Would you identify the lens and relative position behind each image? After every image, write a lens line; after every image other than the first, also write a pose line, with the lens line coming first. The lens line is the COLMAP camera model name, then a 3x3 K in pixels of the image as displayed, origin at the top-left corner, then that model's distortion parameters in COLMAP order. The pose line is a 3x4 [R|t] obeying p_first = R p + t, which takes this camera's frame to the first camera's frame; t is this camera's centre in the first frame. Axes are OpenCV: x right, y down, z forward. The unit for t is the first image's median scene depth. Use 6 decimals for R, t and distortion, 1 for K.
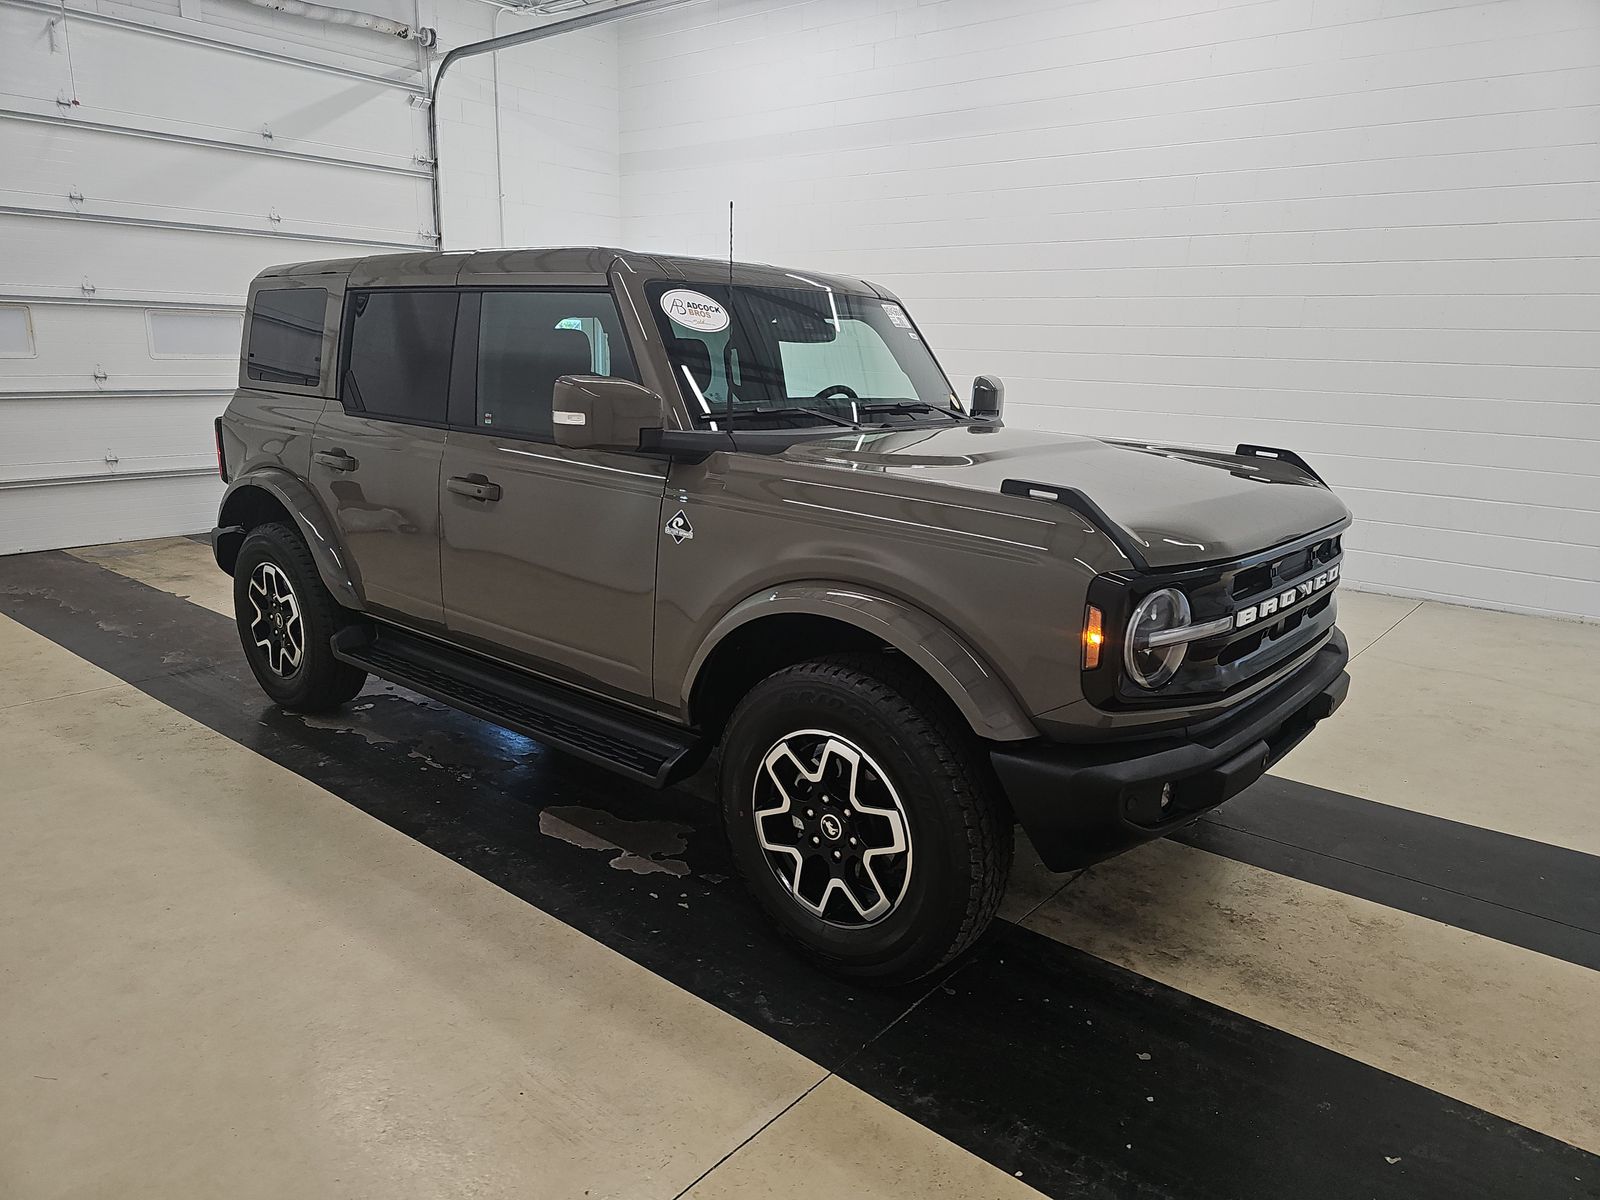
lens RADIAL K [[1070.0, 0, 800.0], [0, 1070.0, 600.0], [0, 0, 1]] dist [-0.003736, -0.004248]
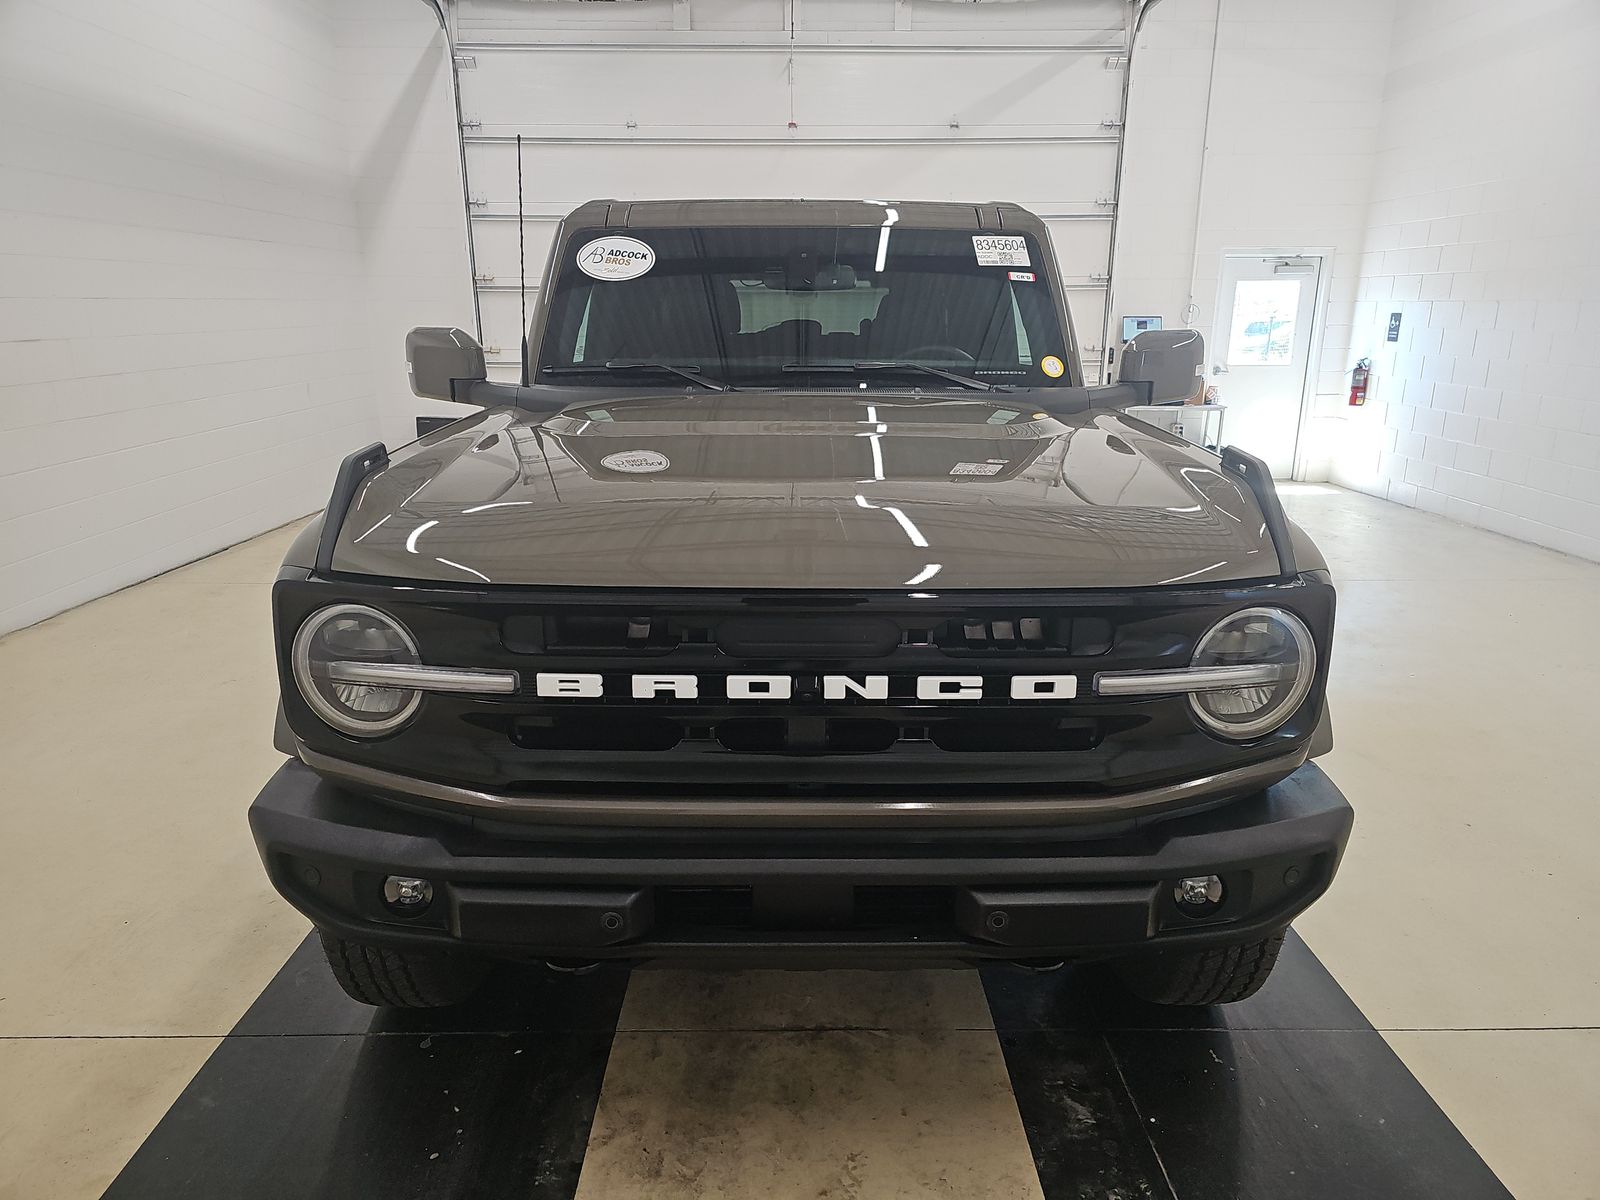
lens RADIAL K [[1070.0, 0, 800.0], [0, 1070.0, 600.0], [0, 0, 1]] dist [-0.003736, -0.004248]
pose [[0.645339, 0.162673, -0.746374, 0.258455], [-0.151055, 0.984945, 0.084063, -0.028011], [0.748812, 0.058494, 0.660196, 0.181608]]
